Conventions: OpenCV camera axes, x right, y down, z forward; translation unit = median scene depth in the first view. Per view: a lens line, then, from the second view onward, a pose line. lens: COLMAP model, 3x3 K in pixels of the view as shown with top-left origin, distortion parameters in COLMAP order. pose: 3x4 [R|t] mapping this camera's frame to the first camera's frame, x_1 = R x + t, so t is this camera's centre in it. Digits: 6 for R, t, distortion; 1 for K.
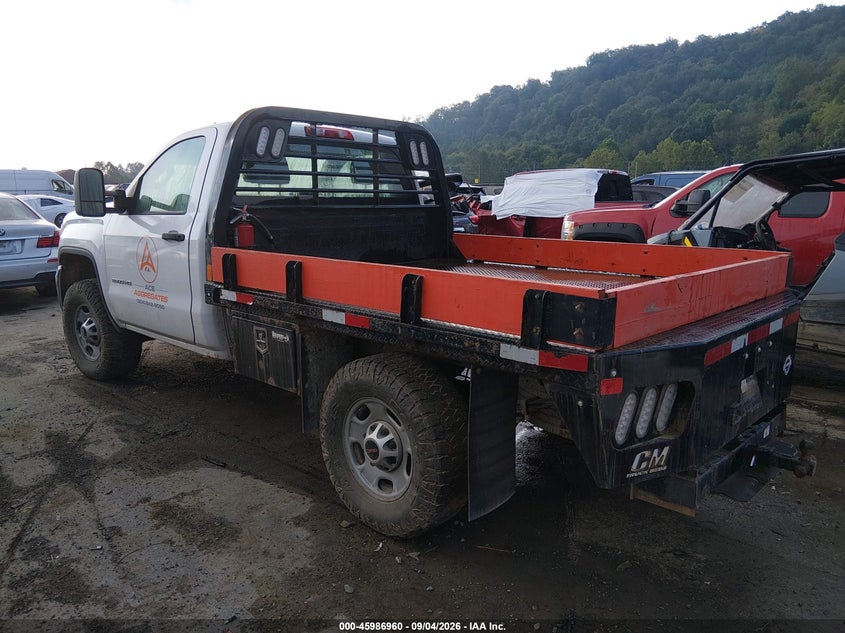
lens RADIAL K [[642.1, 0, 422.5], [0, 642.1, 316.5], [0, 0, 1]] dist [0.077764, -0.130611]
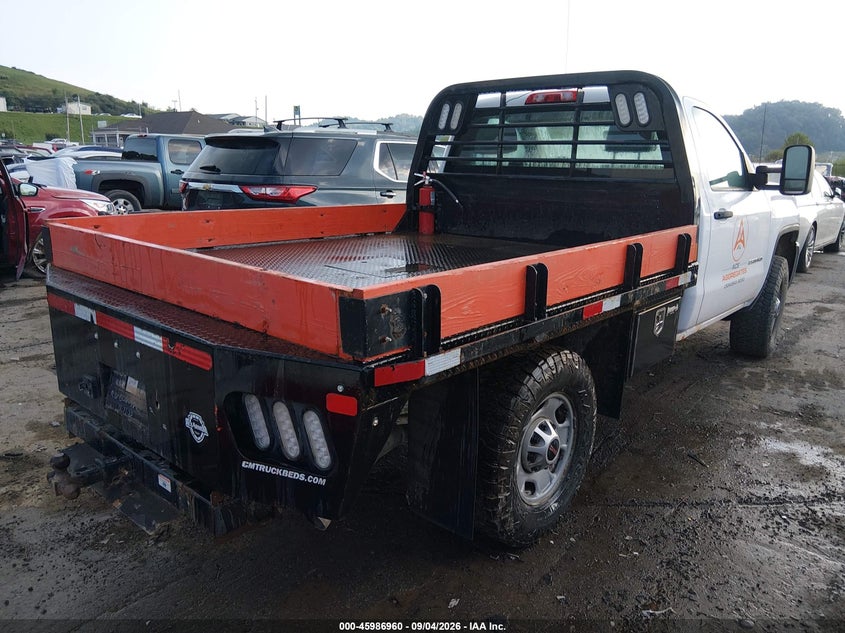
lens RADIAL K [[618.7, 0, 422.5], [0, 618.7, 316.5], [0, 0, 1]] dist [0.006281, 0.000418]
pose [[0.057713, 0.235684, -0.970115, 0.730664], [-0.206119, 0.953611, 0.219412, -0.132613], [0.976823, 0.187296, 0.103615, 0.737140]]
